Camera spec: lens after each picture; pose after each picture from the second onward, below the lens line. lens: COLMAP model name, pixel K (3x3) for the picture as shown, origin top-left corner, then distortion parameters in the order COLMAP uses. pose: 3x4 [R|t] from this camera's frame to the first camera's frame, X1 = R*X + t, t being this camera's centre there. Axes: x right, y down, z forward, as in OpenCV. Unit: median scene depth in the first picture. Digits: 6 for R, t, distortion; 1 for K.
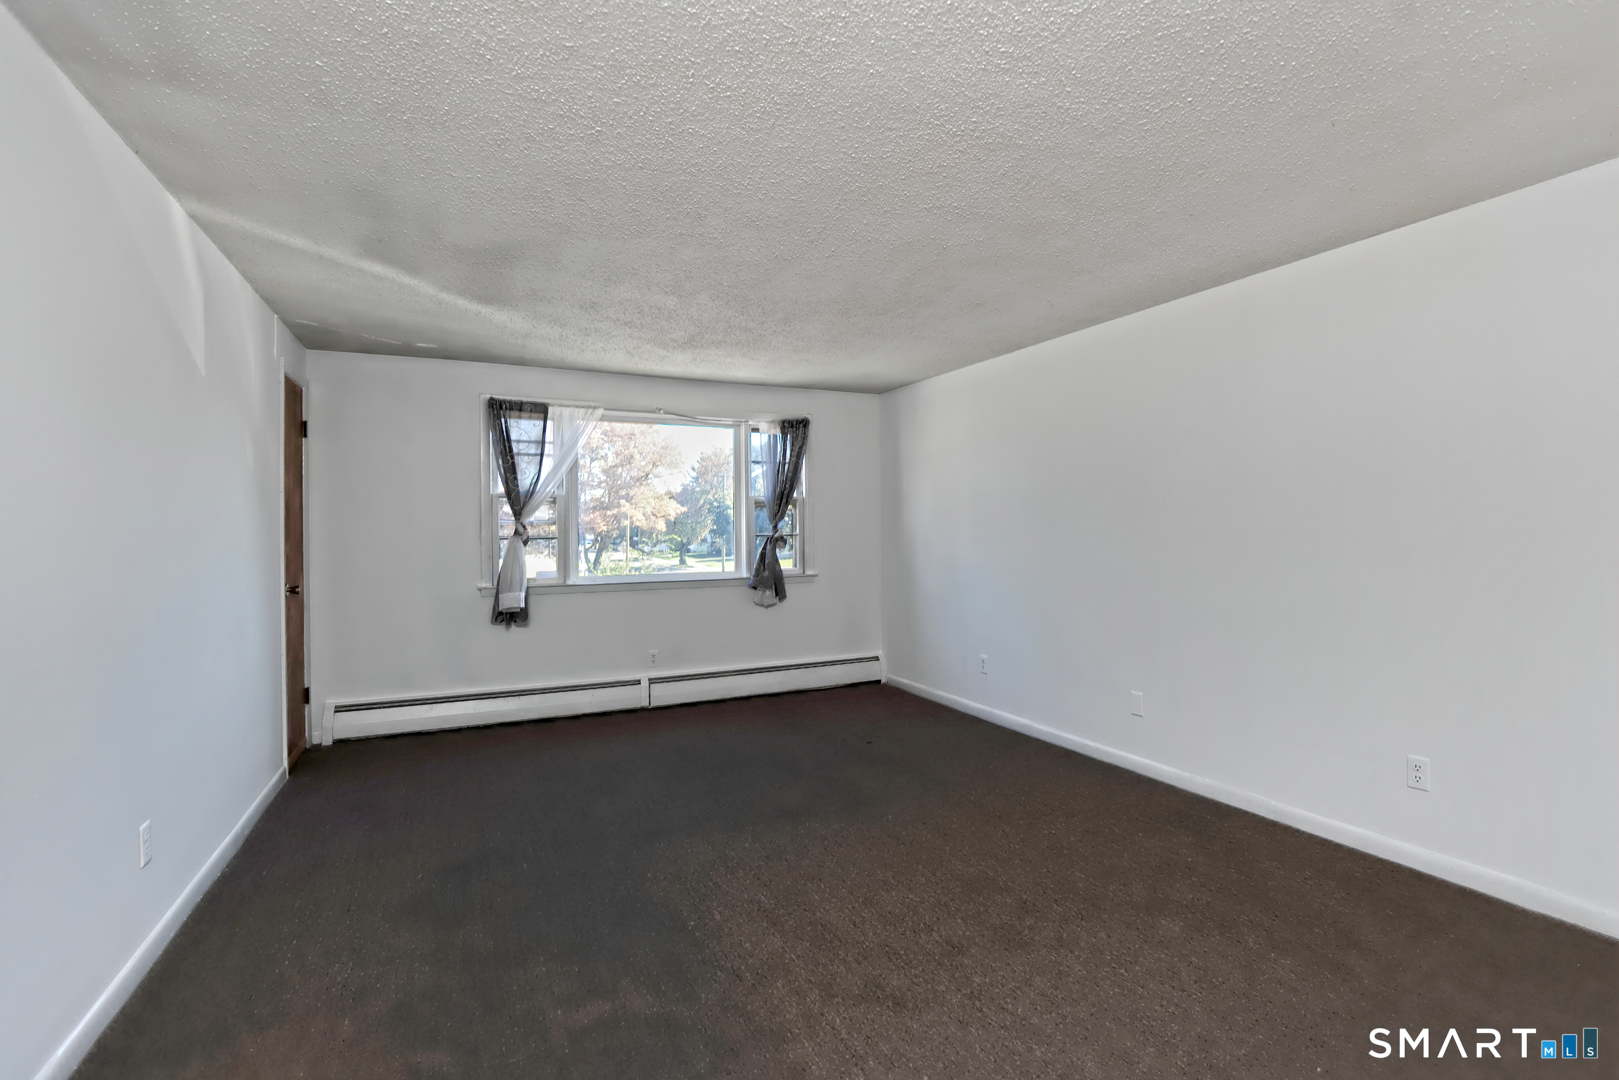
lens RADIAL K [[727.0, 0, 887.9], [0, 727.0, 524.0], [0, 0, 1]] dist [-0.017625, -0.000040]
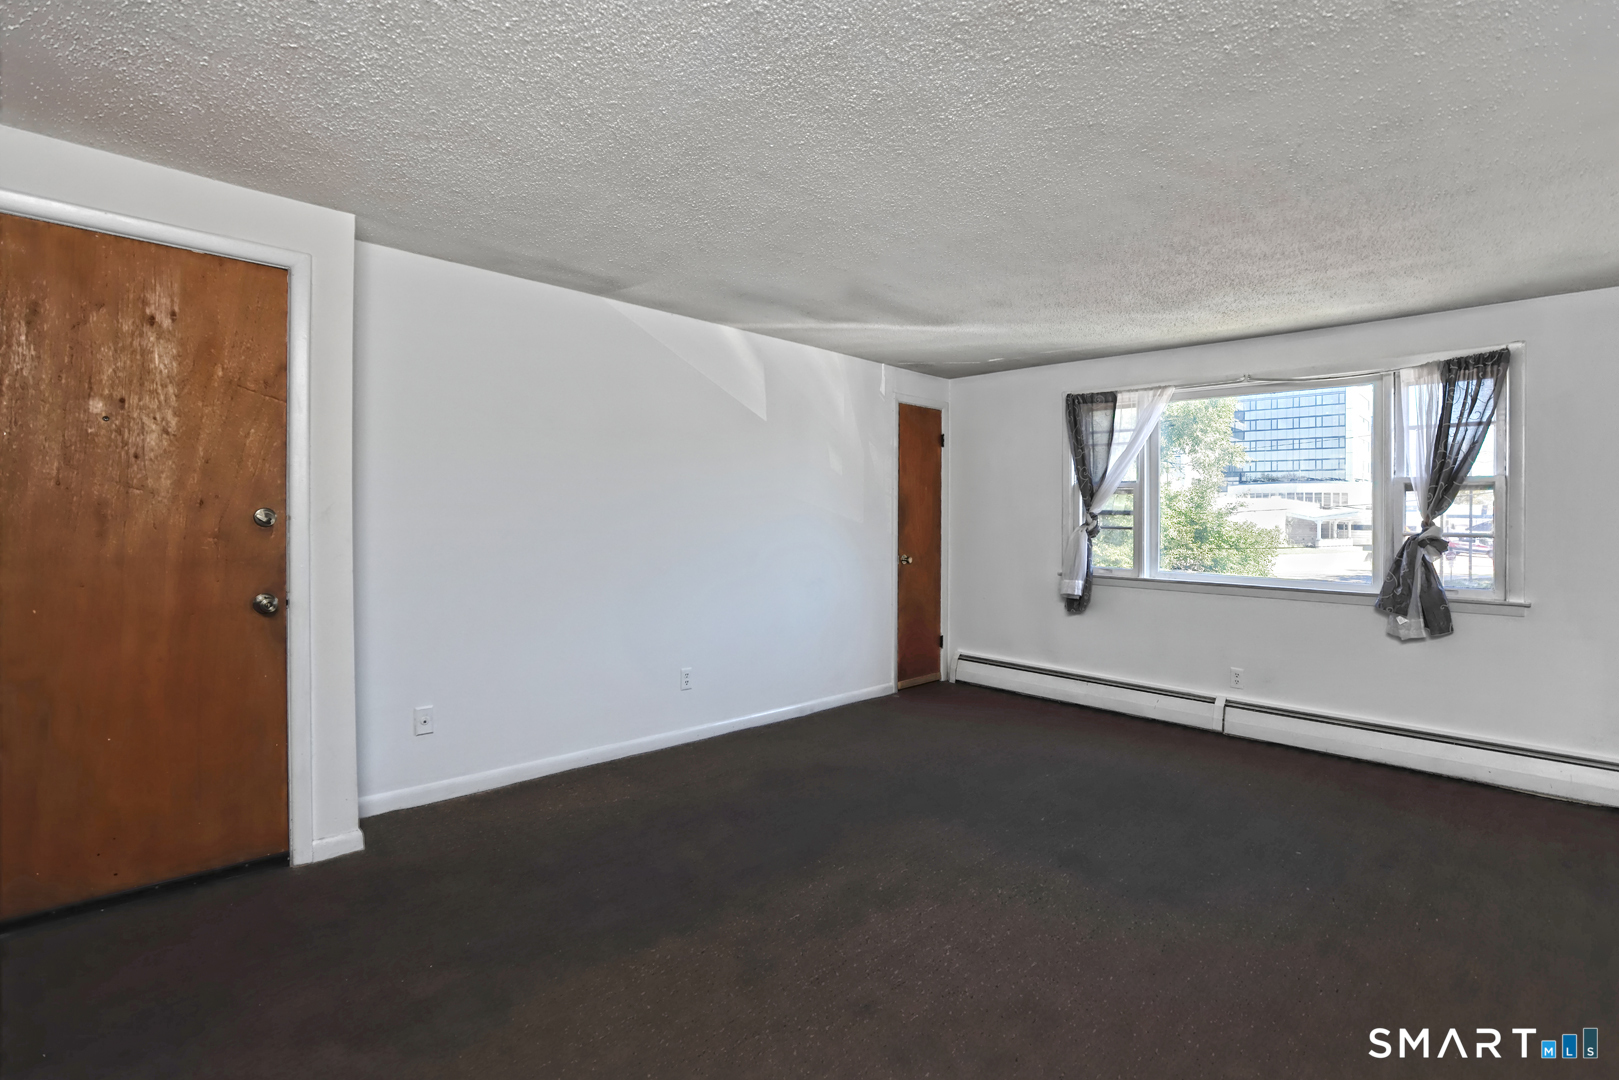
lens RADIAL K [[776.4, 0, 810.6], [0, 776.4, 521.6], [0, 0, 1]] dist [-0.013911, 0.000075]
pose [[0.293992, 0.018954, -0.955620, 0.403543], [-0.015979, 0.999761, 0.014914, 0.000863], [0.955674, 0.010885, 0.294224, 0.289401]]
